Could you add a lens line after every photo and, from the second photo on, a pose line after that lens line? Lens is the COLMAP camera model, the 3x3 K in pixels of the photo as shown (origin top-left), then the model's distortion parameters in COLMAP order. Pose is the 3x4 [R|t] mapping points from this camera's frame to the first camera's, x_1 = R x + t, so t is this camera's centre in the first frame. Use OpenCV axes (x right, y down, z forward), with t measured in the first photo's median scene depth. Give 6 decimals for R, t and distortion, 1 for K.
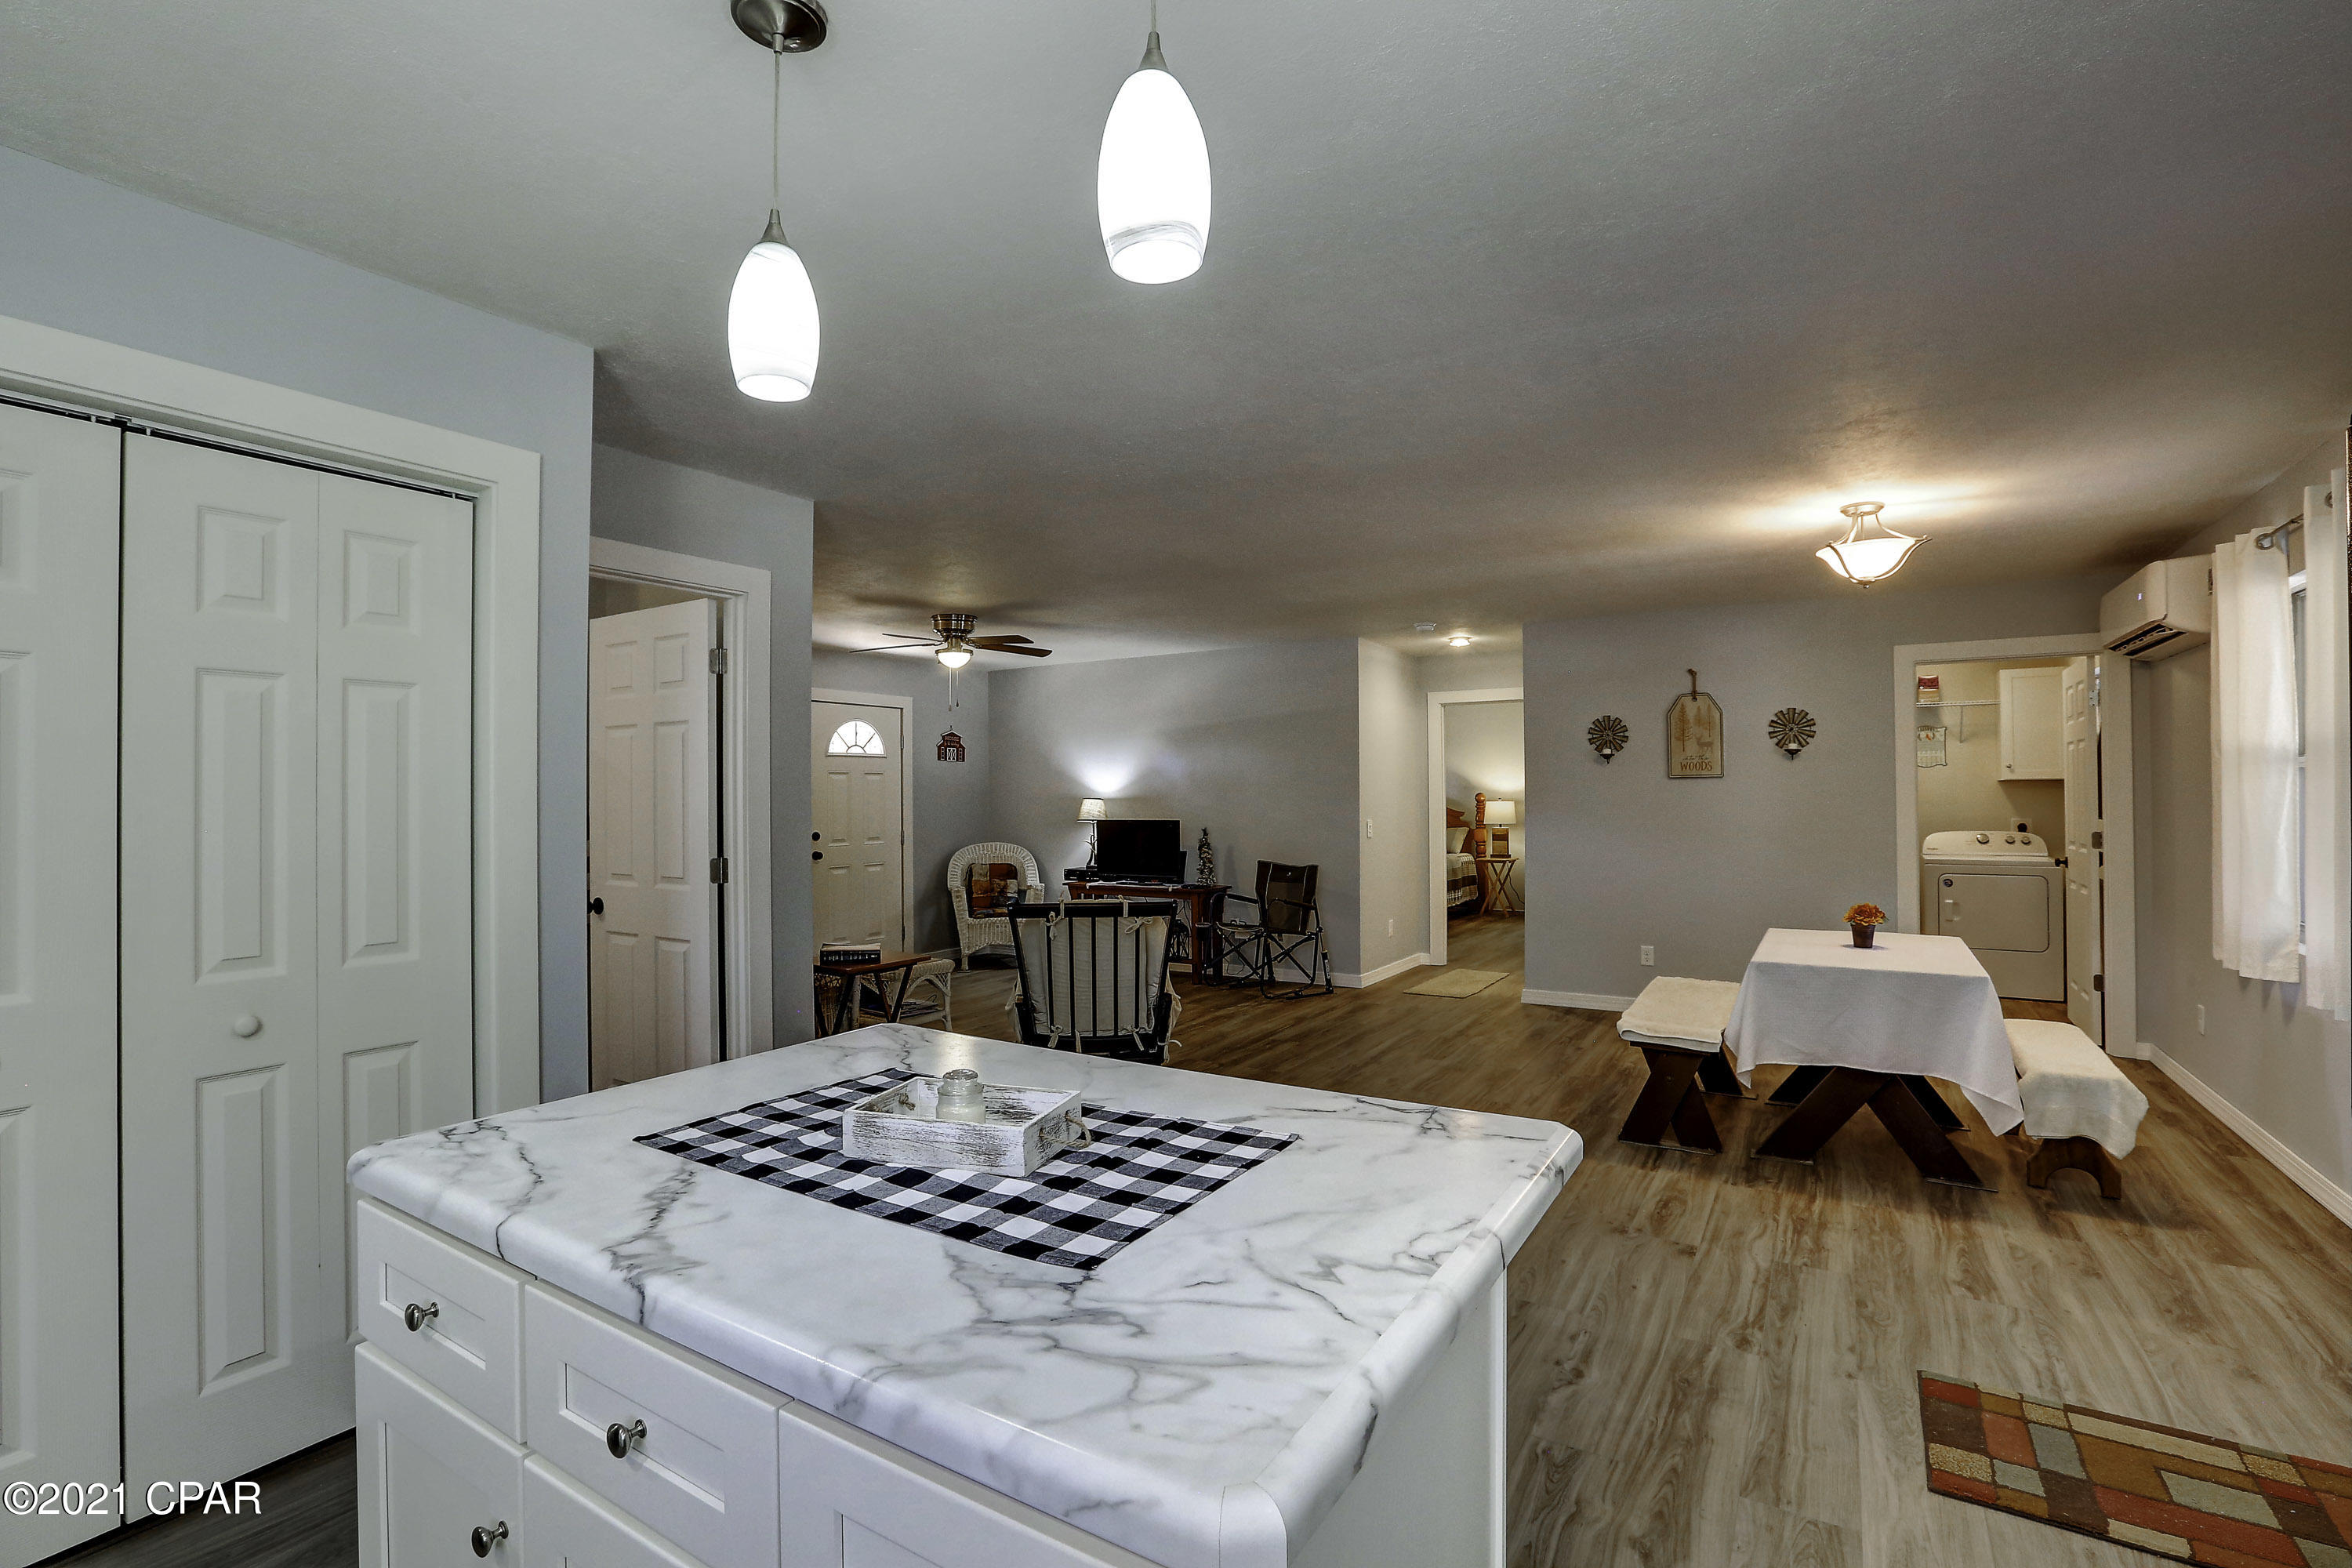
lens RADIAL K [[1075.3, 0, 1177.3], [0, 1075.3, 782.9], [0, 0, 1]] dist [-0.053077, 0.018108]
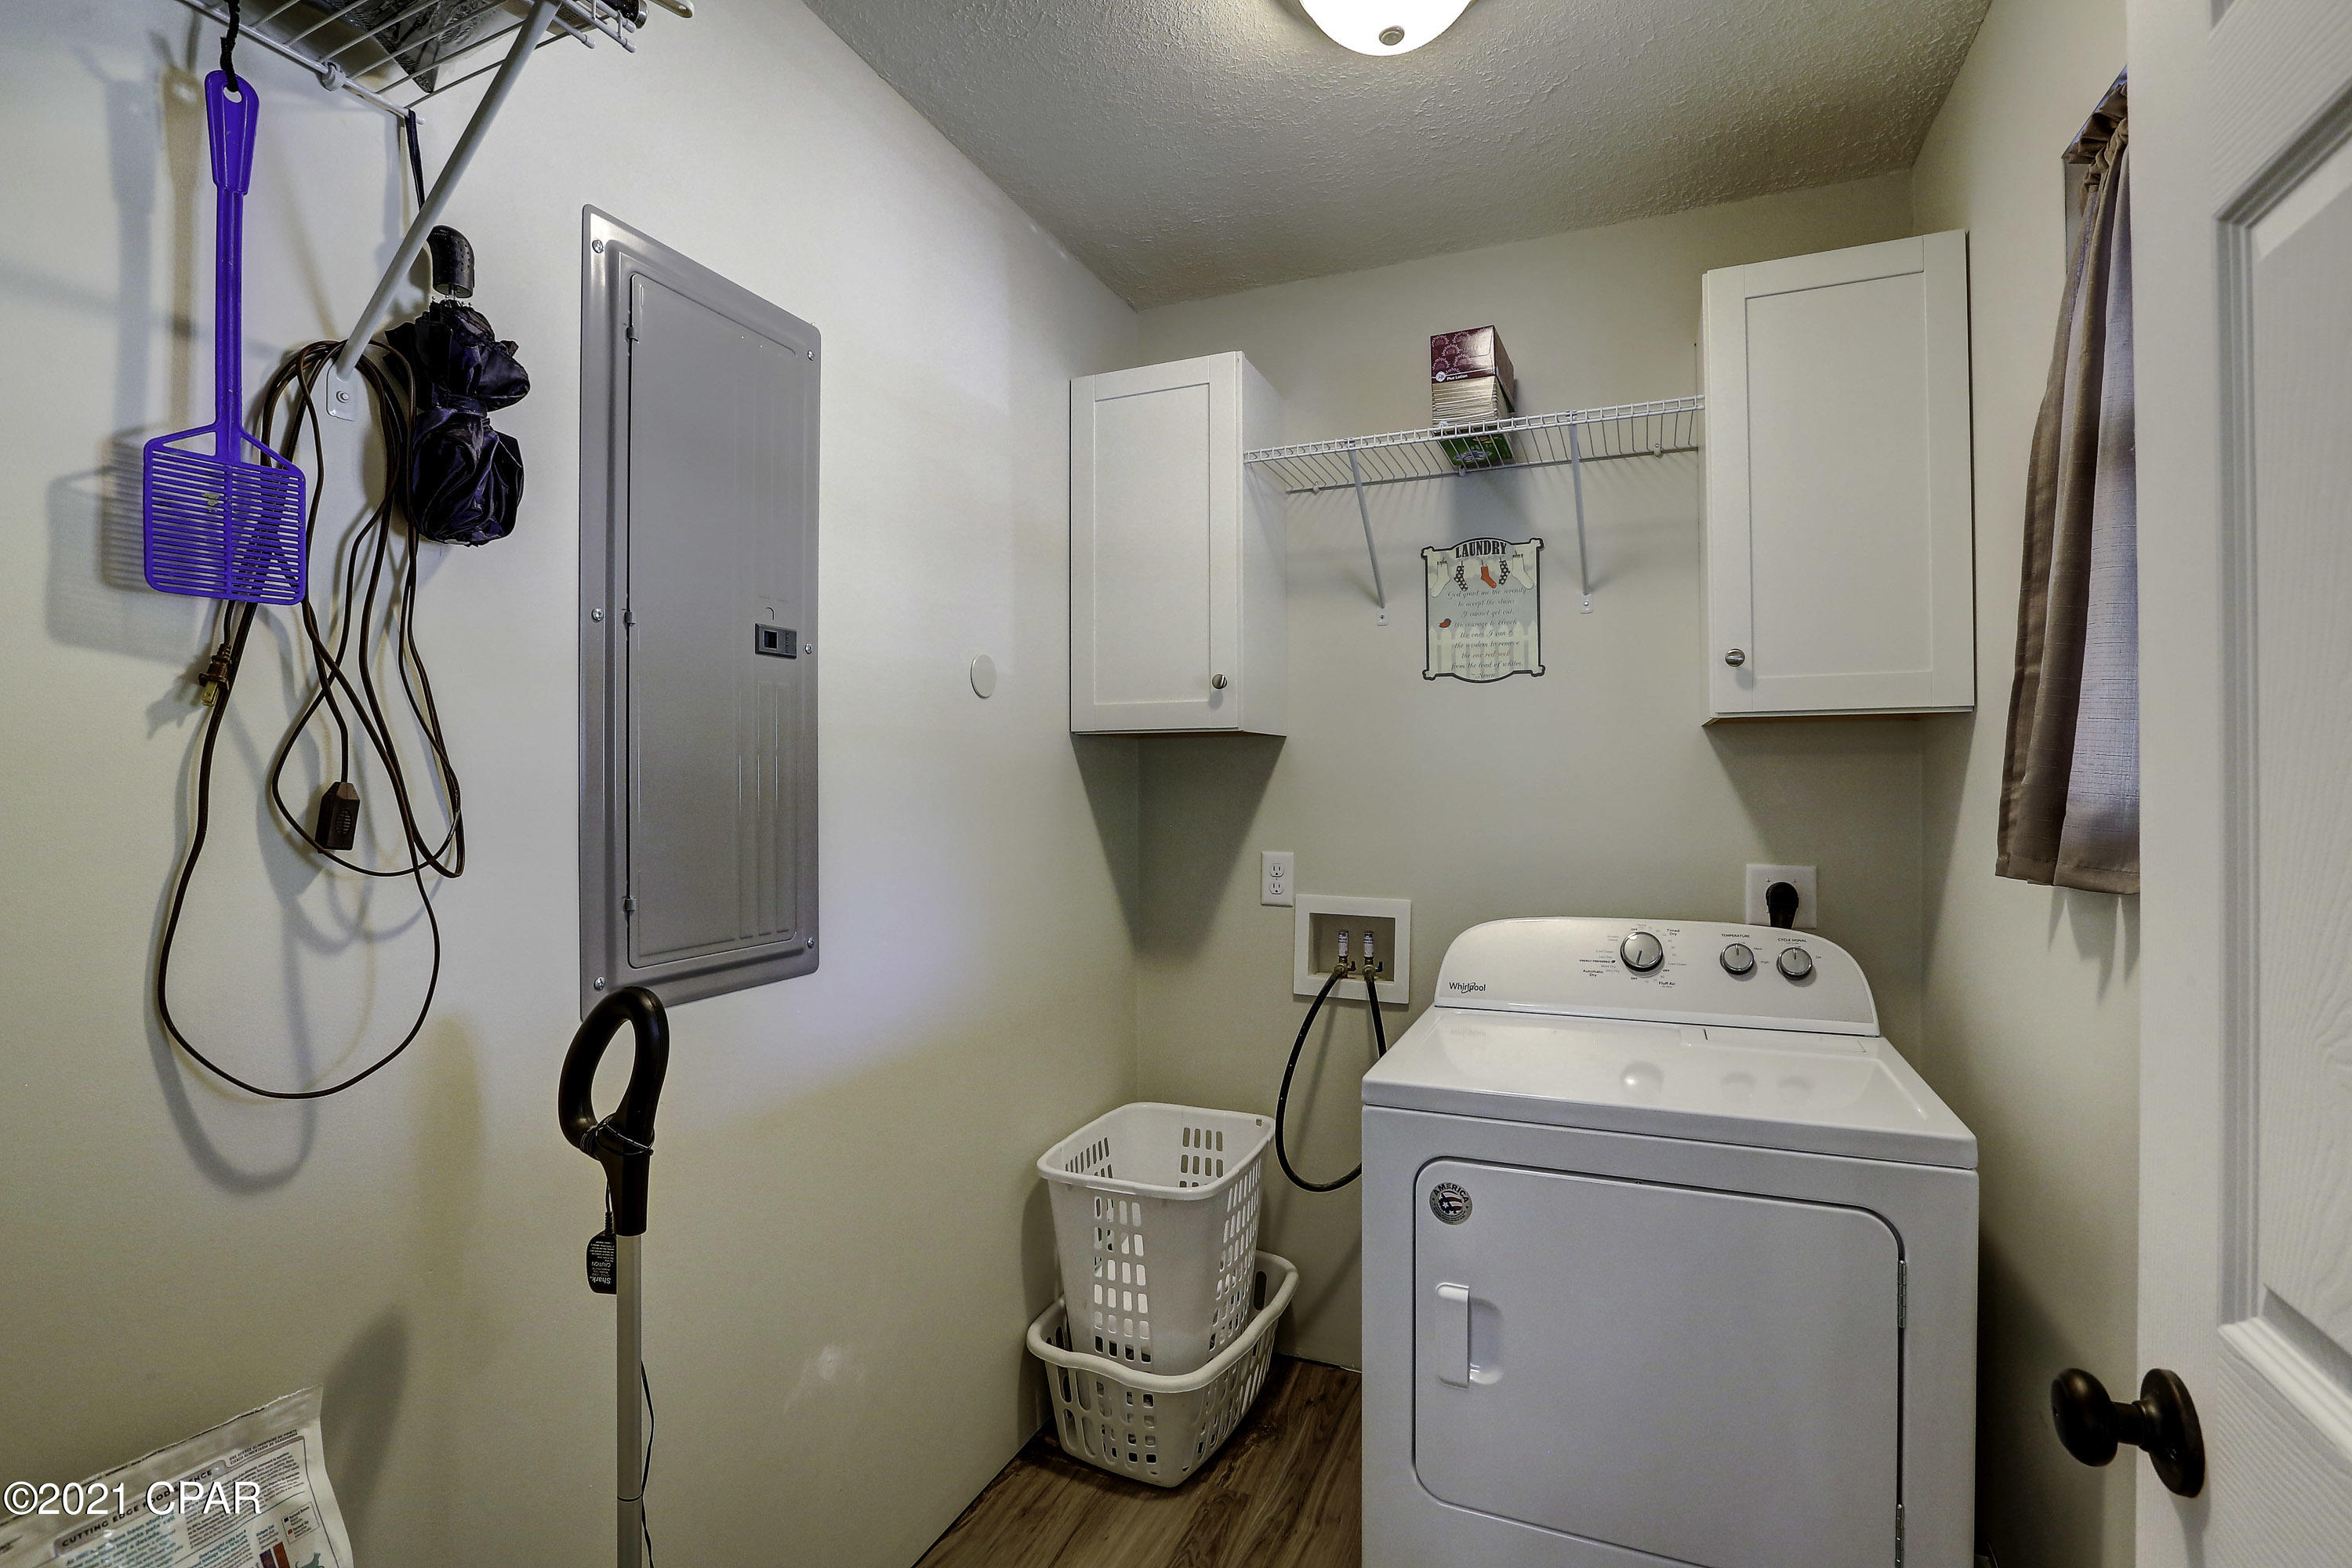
lens RADIAL K [[1075.3, 0, 1176.3], [0, 1075.3, 783.3], [0, 0, 1]] dist [-0.053077, 0.018108]
pose [[0.986931, 0.005969, 0.161033, 0.616258], [-0.007659, 0.999922, 0.009875, 0.011127], [-0.160962, -0.010980, 0.986900, 0.765145]]
